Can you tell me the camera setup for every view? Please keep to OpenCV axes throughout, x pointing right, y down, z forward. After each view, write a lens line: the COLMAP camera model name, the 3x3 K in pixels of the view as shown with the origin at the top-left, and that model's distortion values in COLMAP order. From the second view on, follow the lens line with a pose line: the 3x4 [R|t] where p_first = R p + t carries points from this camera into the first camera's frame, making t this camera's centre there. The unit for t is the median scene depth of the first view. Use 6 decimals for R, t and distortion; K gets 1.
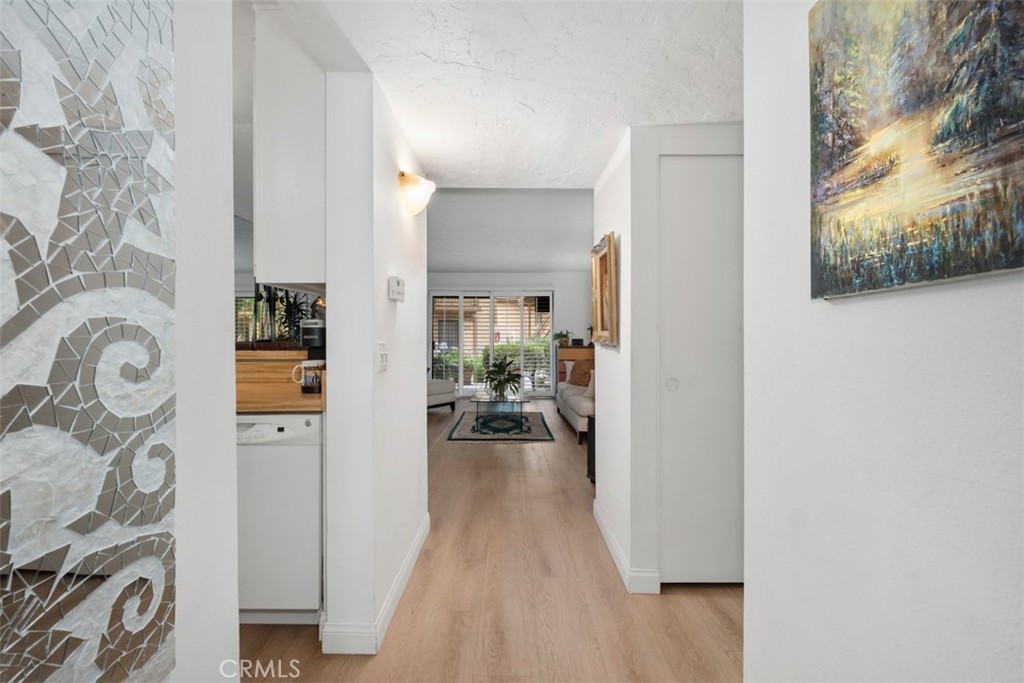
lens RADIAL K [[439.1, 0, 513.3], [0, 439.1, 333.2], [0, 0, 1]] dist [-0.002066, -0.002889]
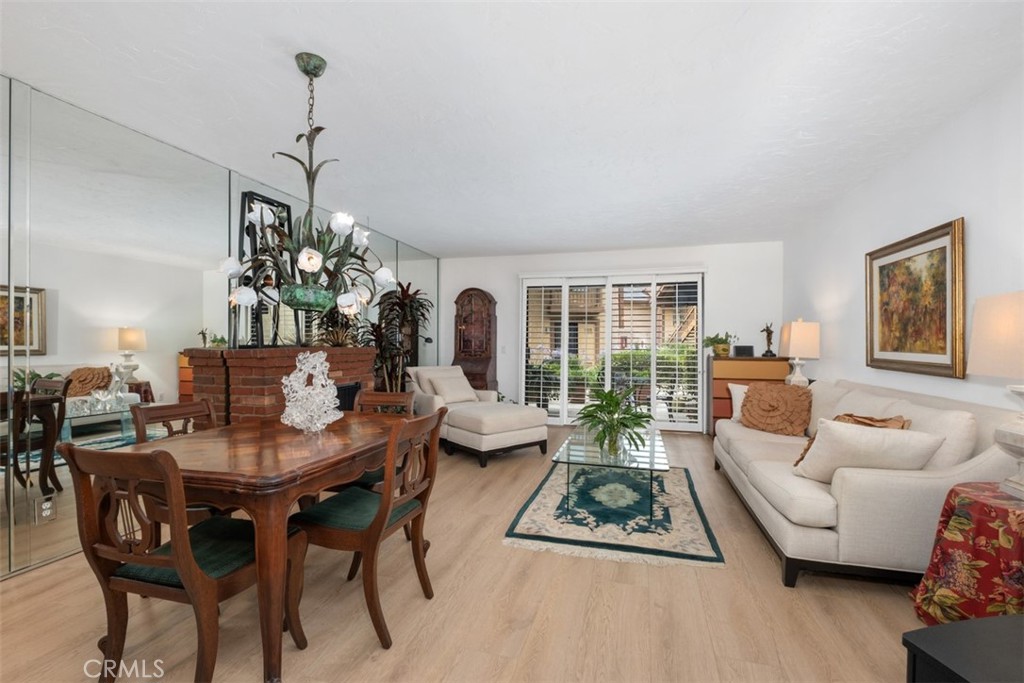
lens RADIAL K [[439.1, 0, 513.6], [0, 439.1, 344.8], [0, 0, 1]] dist [-0.002066, -0.002889]
pose [[0.958336, 0.004791, -0.285603, 0.006100], [-0.000747, 0.999898, 0.014268, 0.002308], [0.285642, -0.013460, 0.958242, 0.291047]]
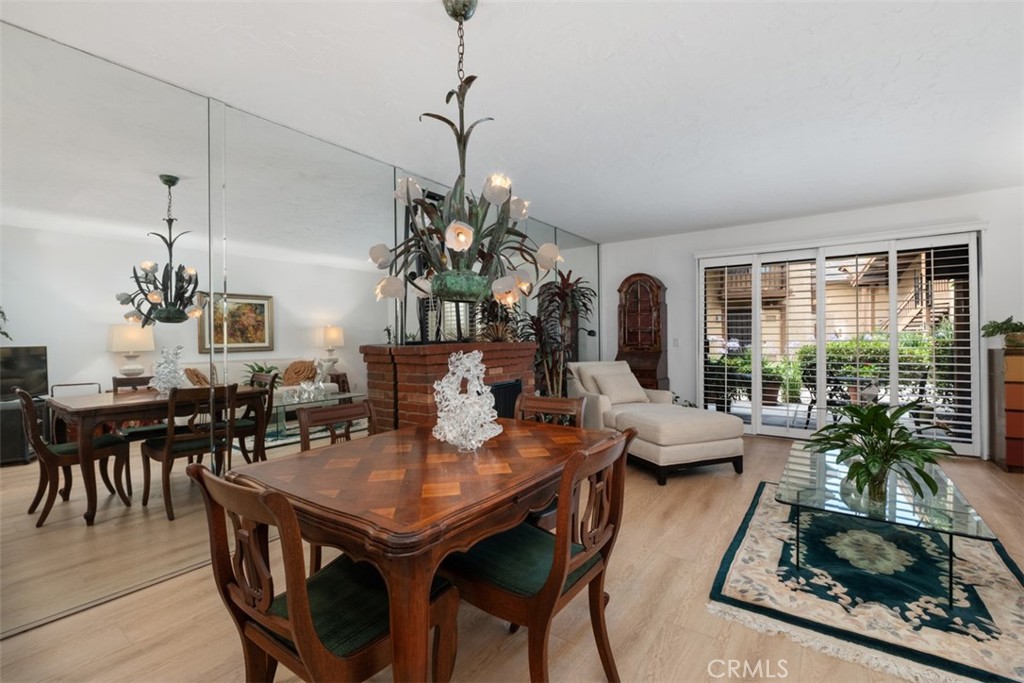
lens RADIAL K [[439.1, 0, 513.9], [0, 439.1, 337.6], [0, 0, 1]] dist [-0.002066, -0.002889]
pose [[0.803443, -0.006491, -0.595346, -0.032738], [0.017782, 0.999756, 0.013097, 0.001339], [0.595116, -0.021109, 0.803363, 0.343344]]
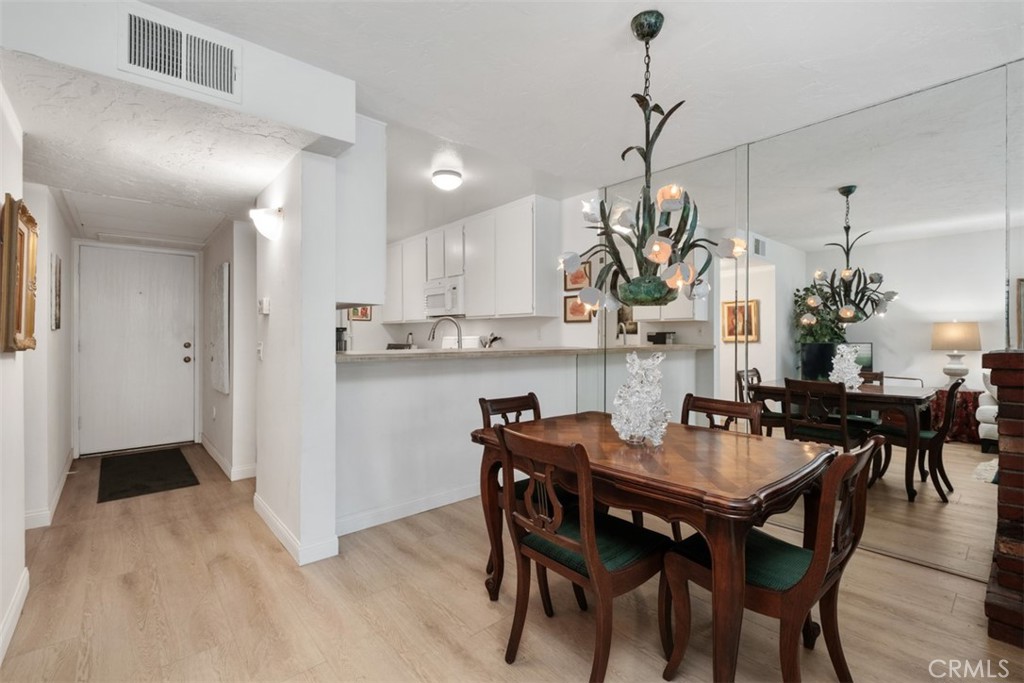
lens RADIAL K [[439.1, 0, 503.8], [0, 439.1, 337.0], [0, 0, 1]] dist [-0.002066, -0.002889]
pose [[-0.755974, -0.001047, -0.654601, 0.021724], [0.004916, 0.999961, -0.007277, 0.003116], [0.654583, -0.008719, -0.755940, 0.613885]]
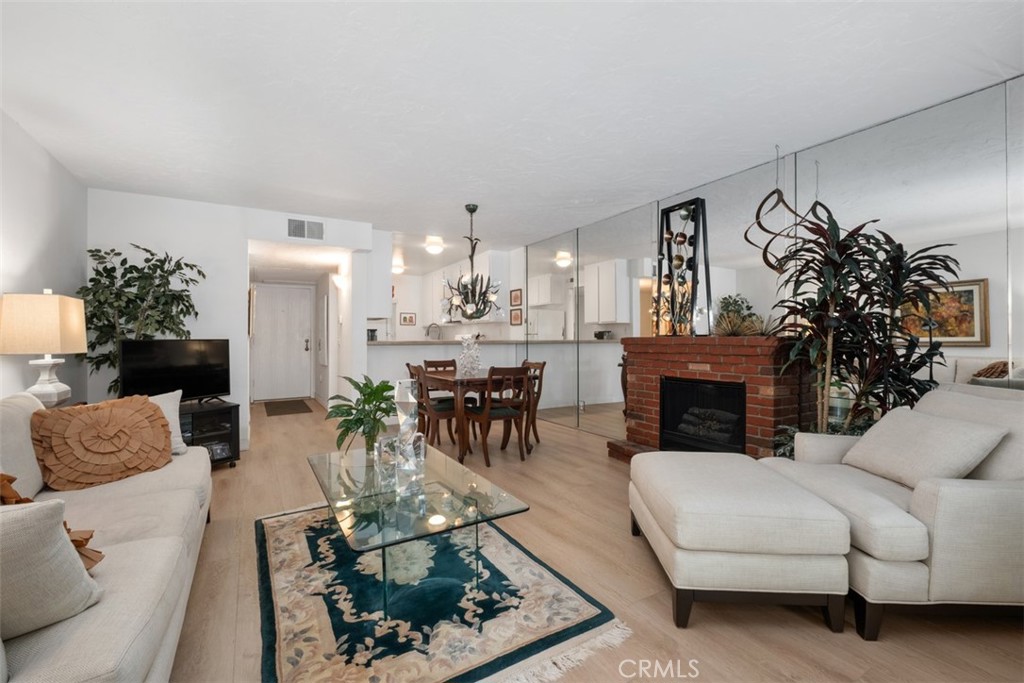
lens RADIAL K [[439.1, 0, 517.9], [0, 439.1, 336.0], [0, 0, 1]] dist [-0.002066, -0.002889]
pose [[-0.858914, 0.001175, -0.512118, 0.054553], [0.010743, 0.999819, -0.015724, 0.015763], [0.512007, -0.019007, -0.858771, 0.967979]]
